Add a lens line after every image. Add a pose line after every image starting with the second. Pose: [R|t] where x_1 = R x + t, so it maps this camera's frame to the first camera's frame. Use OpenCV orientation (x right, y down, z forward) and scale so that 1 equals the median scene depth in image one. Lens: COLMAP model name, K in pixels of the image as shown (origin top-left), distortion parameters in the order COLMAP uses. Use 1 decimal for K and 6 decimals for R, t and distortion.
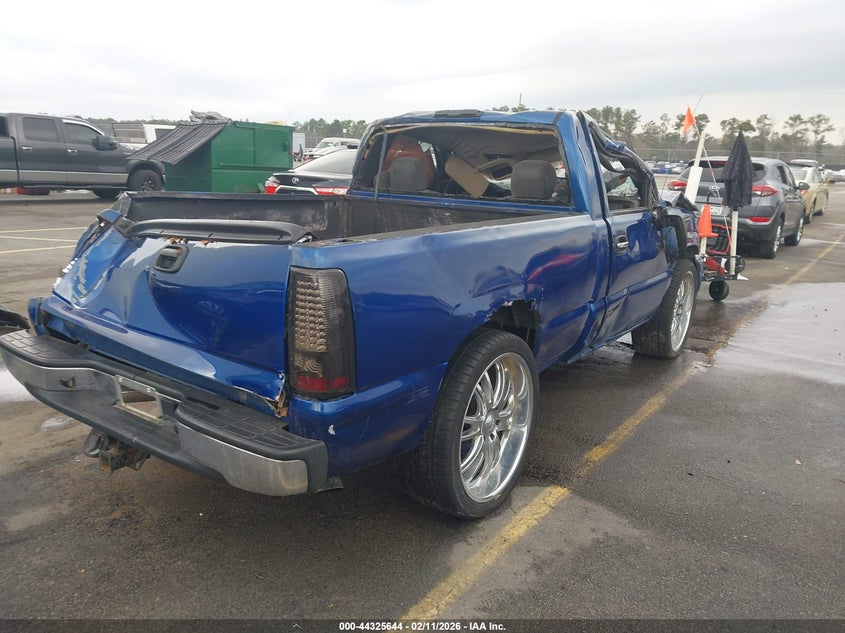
lens RADIAL K [[673.5, 0, 422.5], [0, 673.5, 316.5], [0, 0, 1]] dist [0.036880, 0.002758]
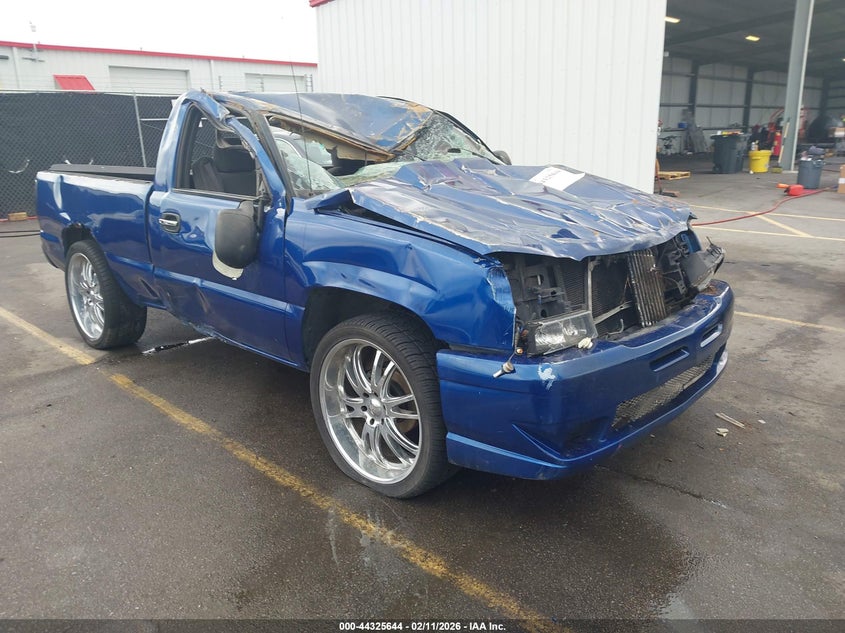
lens RADIAL K [[673.5, 0, 422.5], [0, 673.5, 316.5], [0, 0, 1]] dist [0.036880, 0.002758]
pose [[-0.180788, 0.222498, -0.958024, 1.587372], [-0.209248, 0.943073, 0.258513, -0.407786], [0.961005, 0.247201, -0.123939, 1.997941]]
